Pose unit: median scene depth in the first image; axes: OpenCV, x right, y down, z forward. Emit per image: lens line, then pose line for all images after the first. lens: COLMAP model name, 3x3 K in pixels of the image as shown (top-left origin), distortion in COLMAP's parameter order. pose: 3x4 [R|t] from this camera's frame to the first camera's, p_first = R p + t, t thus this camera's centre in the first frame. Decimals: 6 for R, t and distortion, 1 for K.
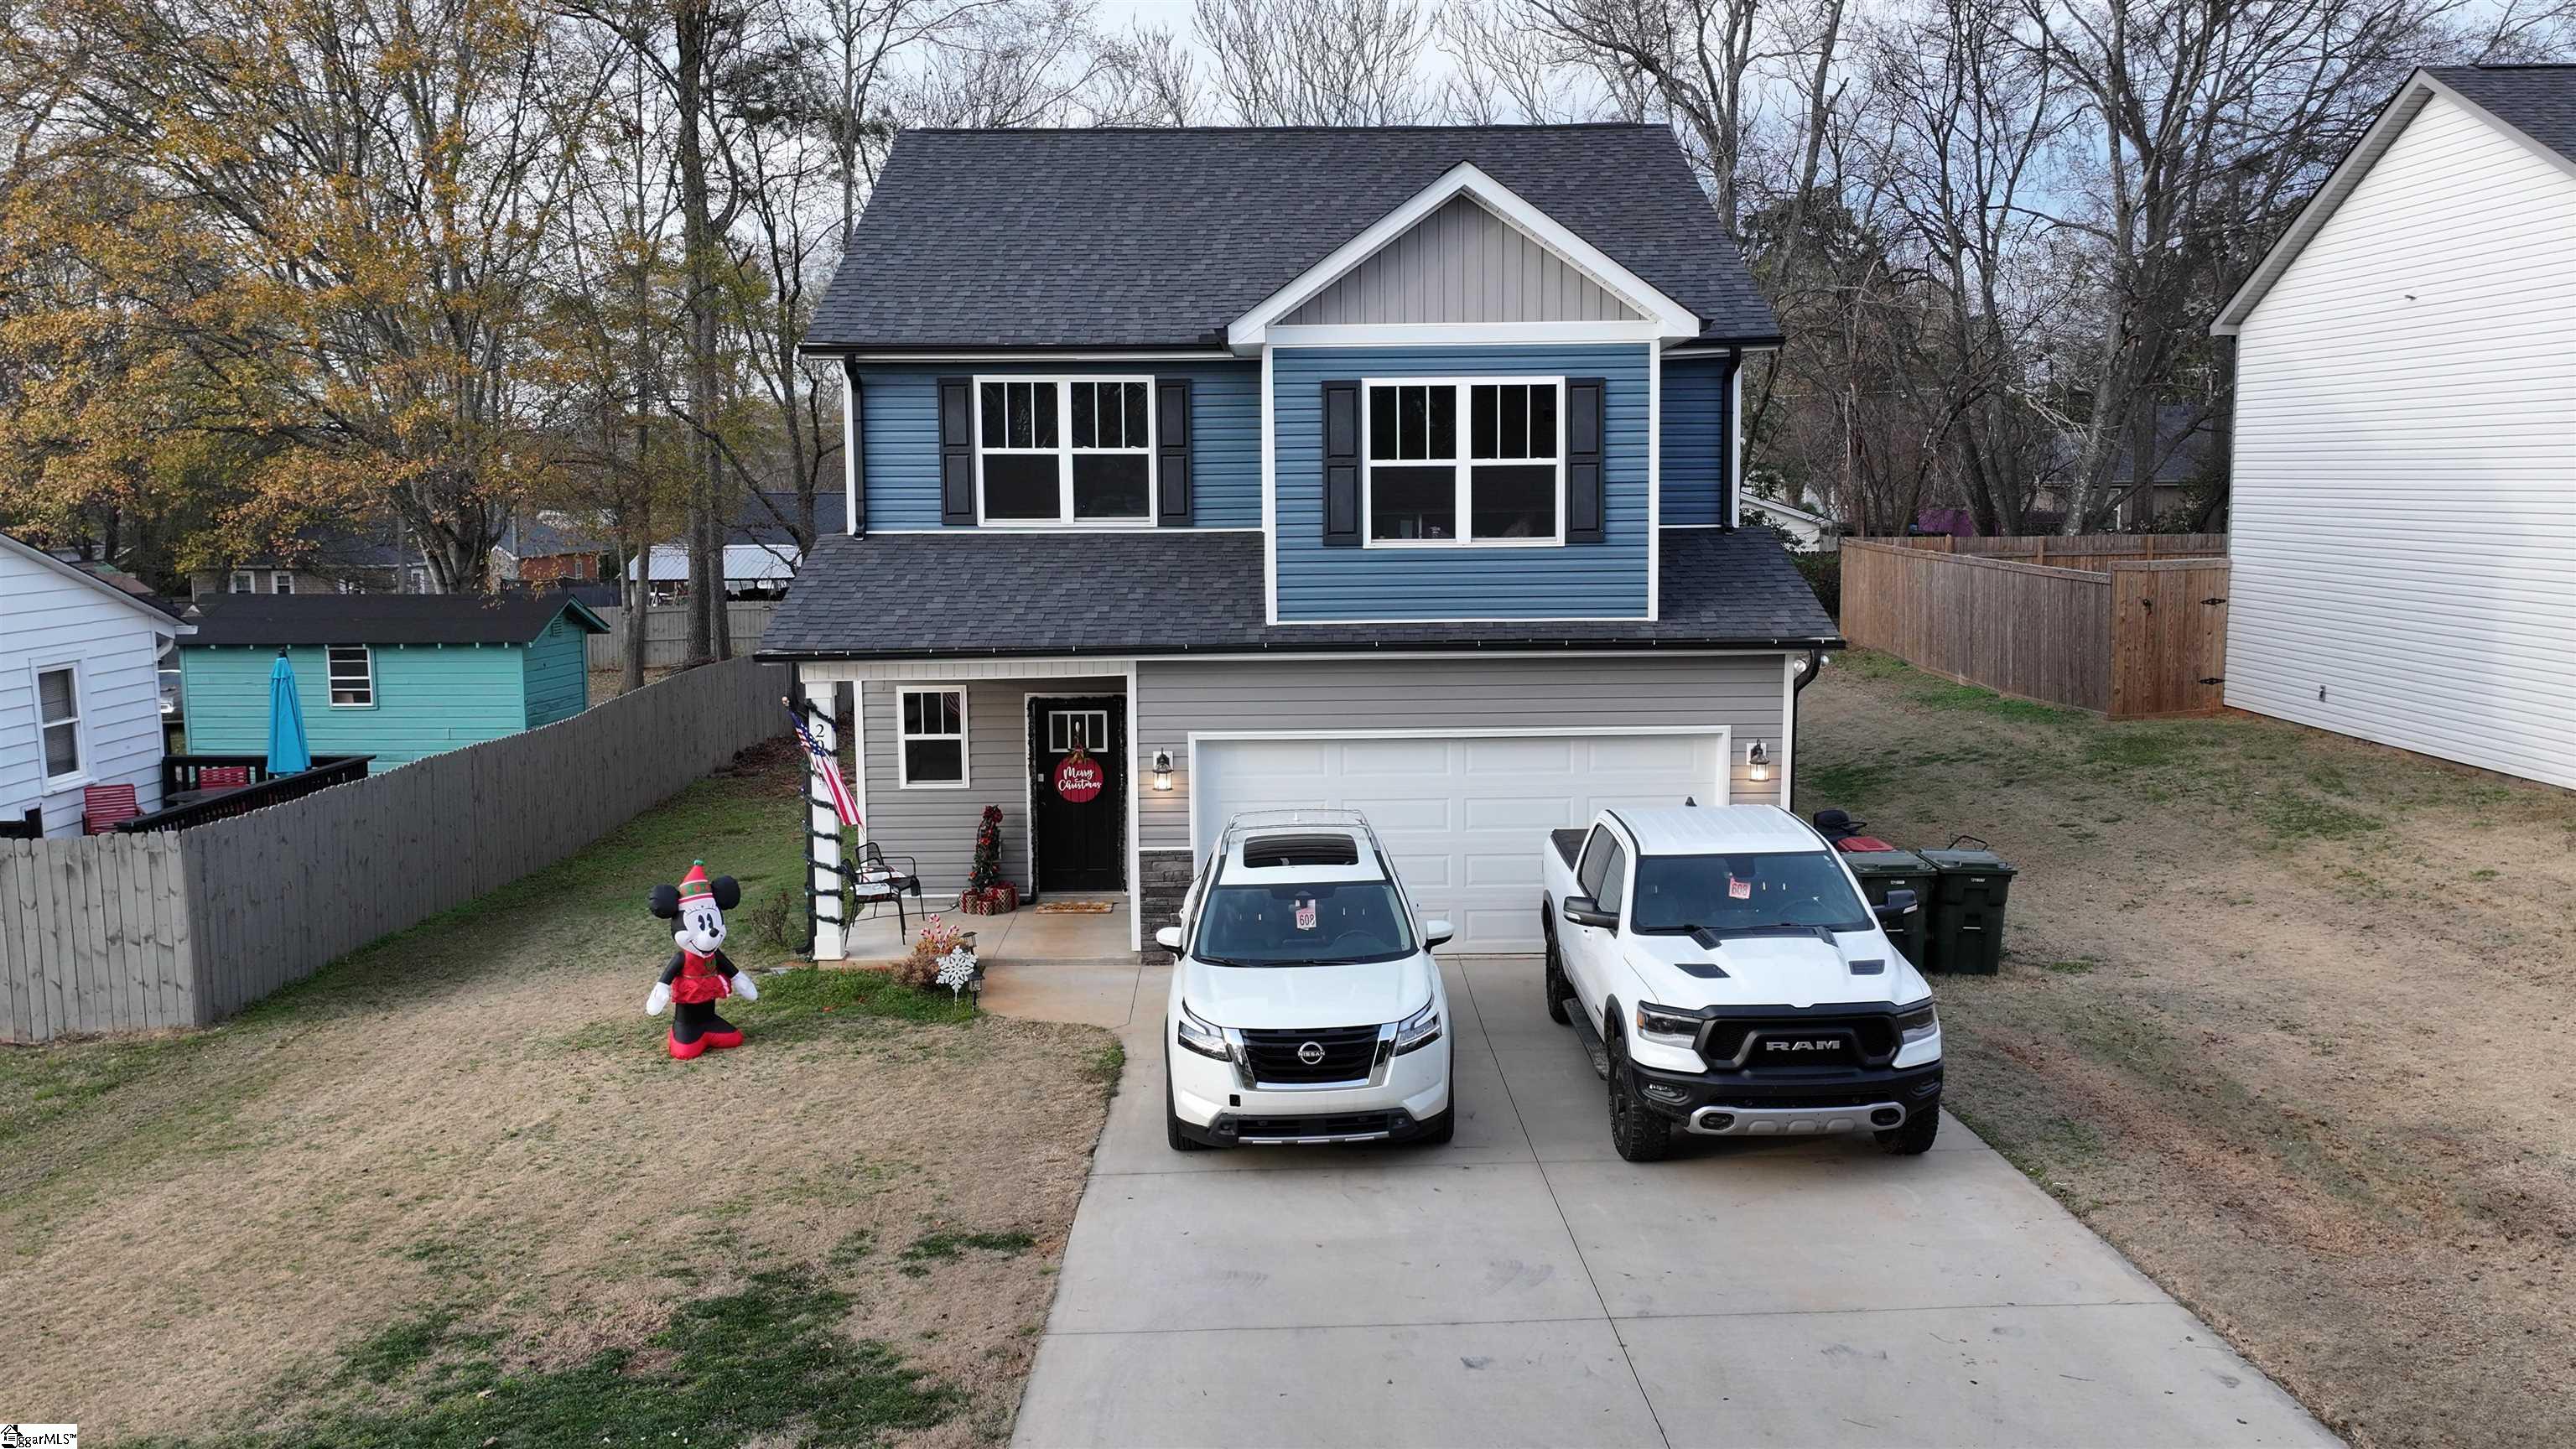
lens RADIAL K [[2085.8, 0, 1292.3], [0, 2085.8, 737.2], [0, 0, 1]] dist [0.008630, -0.011244]
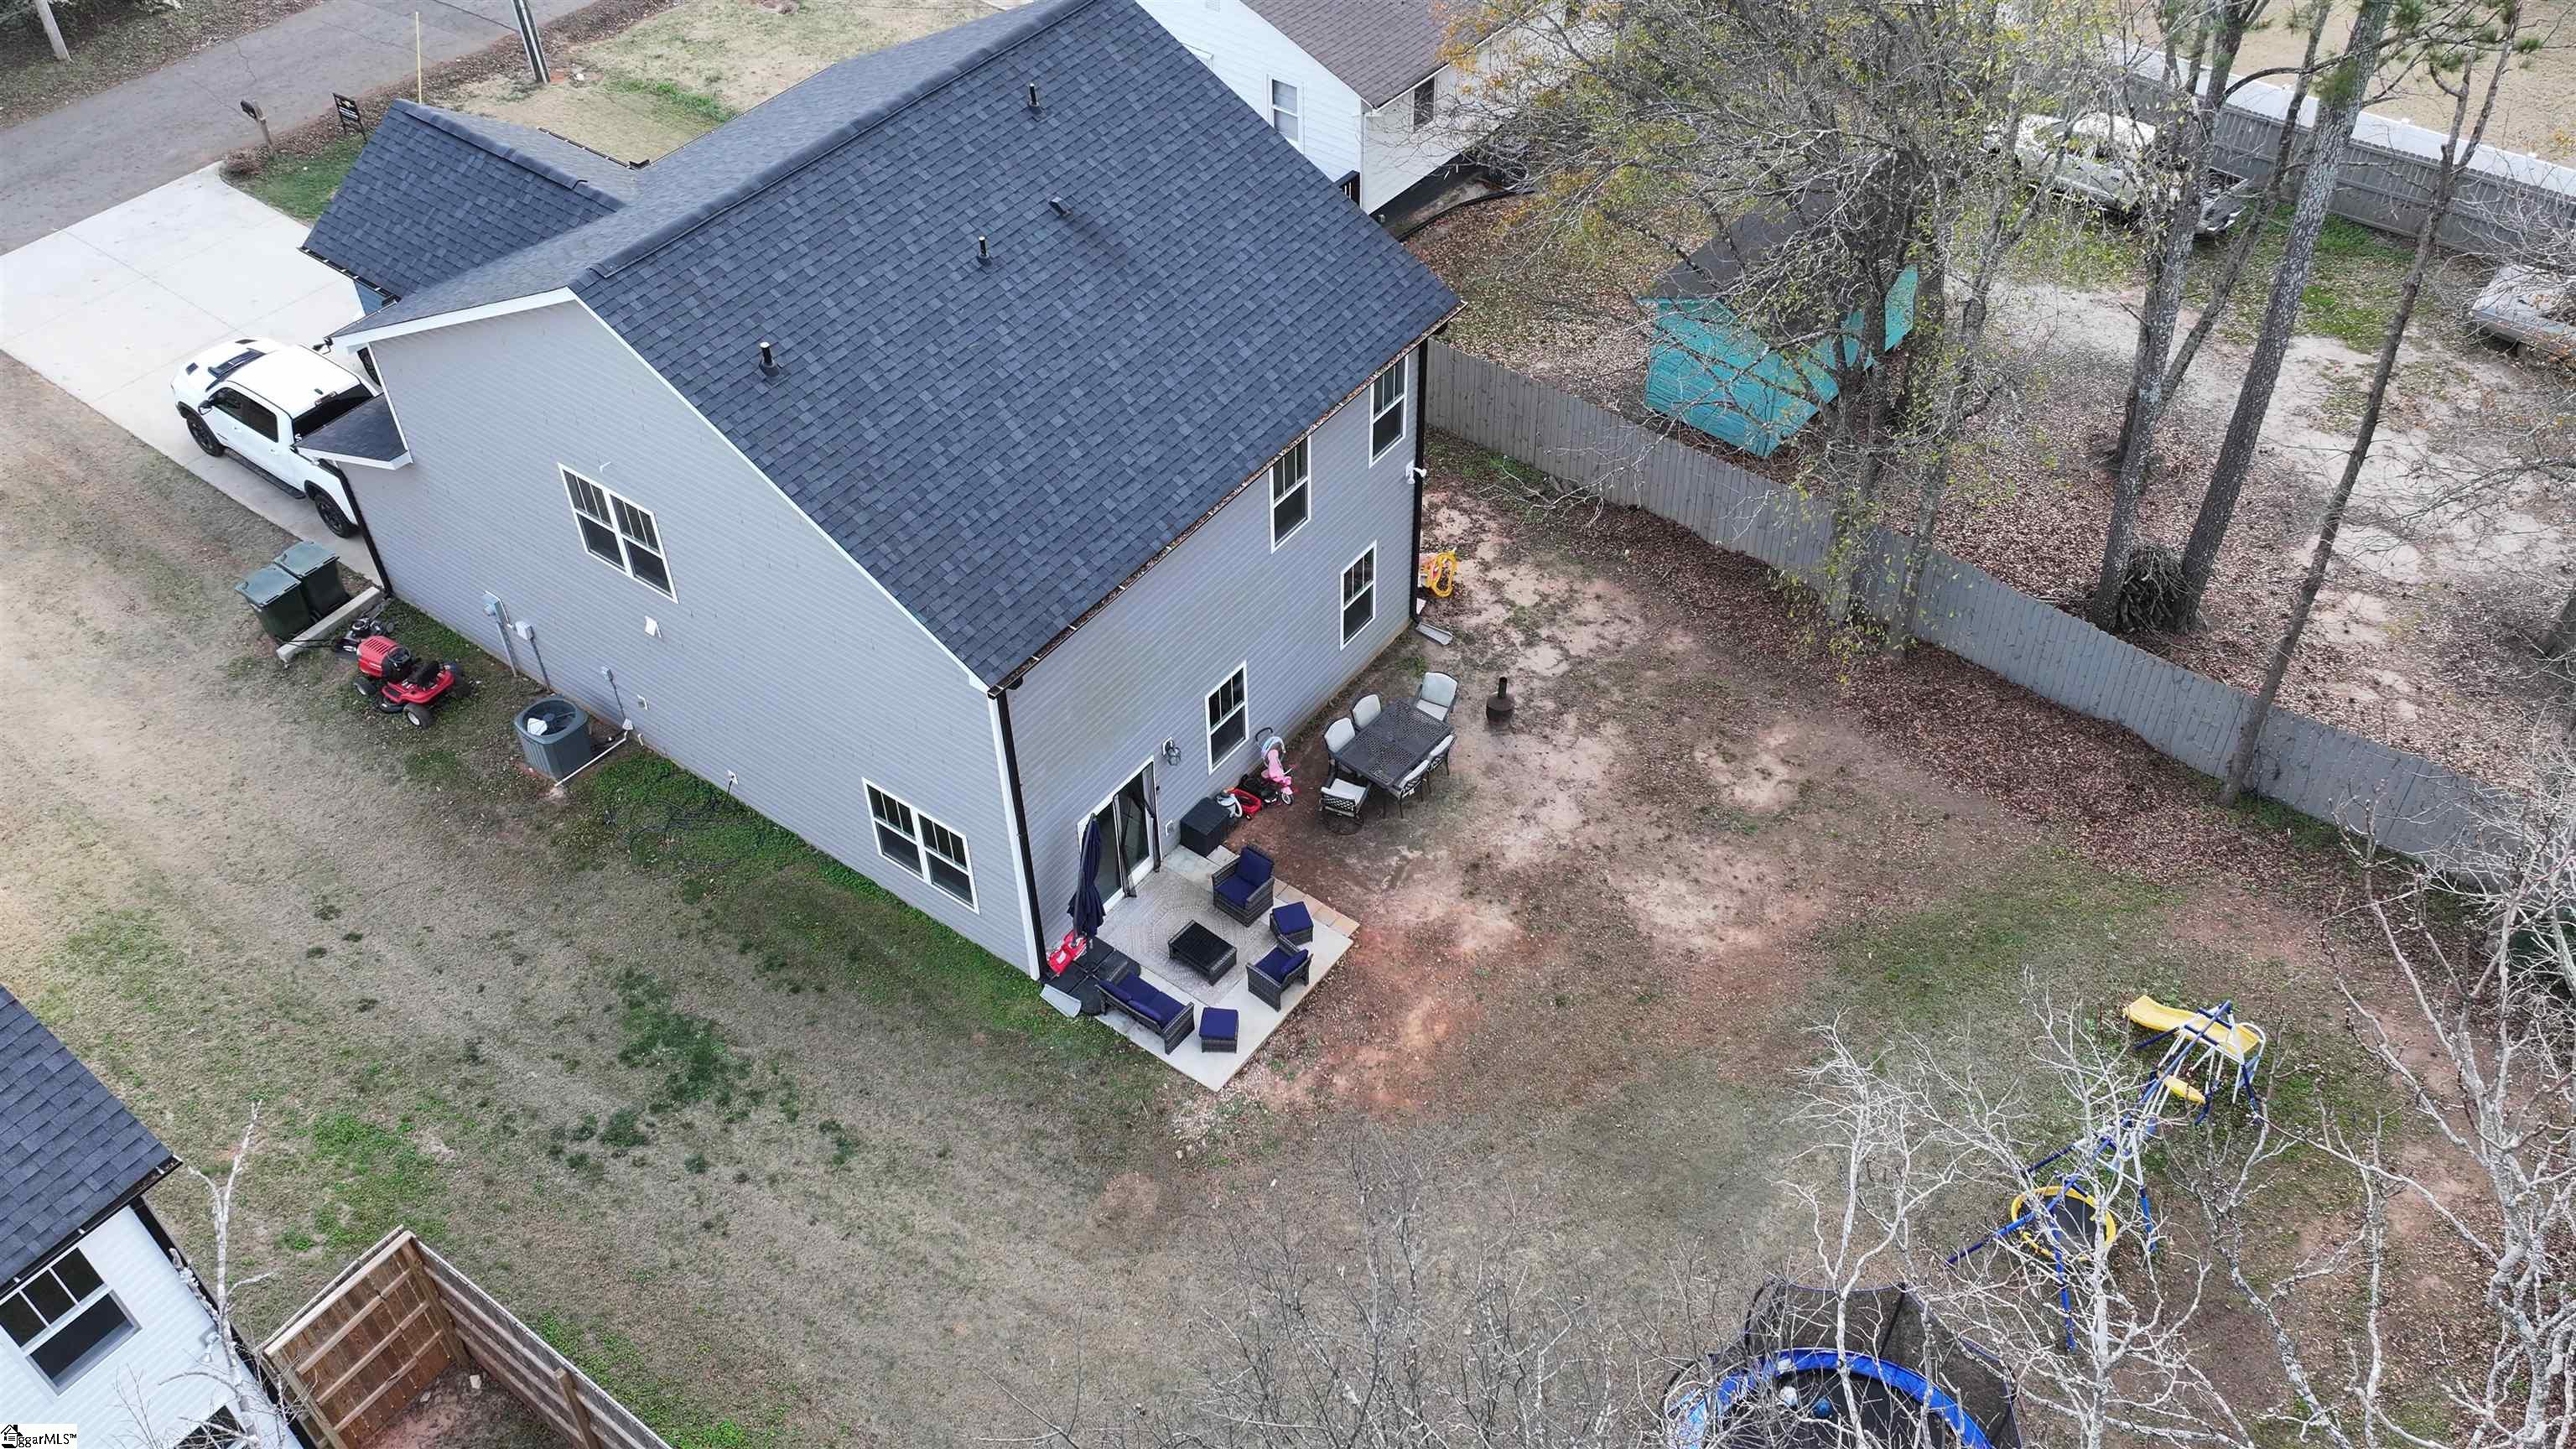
lens RADIAL K [[2085.8, 0, 1288.2], [0, 2085.8, 724.9], [0, 0, 1]] dist [0.008630, -0.011244]
pose [[-0.597024, 0.570538, -0.563958, 0.850167], [-0.083546, 0.654952, 0.751038, -1.214700], [0.797861, 0.495504, -0.343356, 2.300064]]
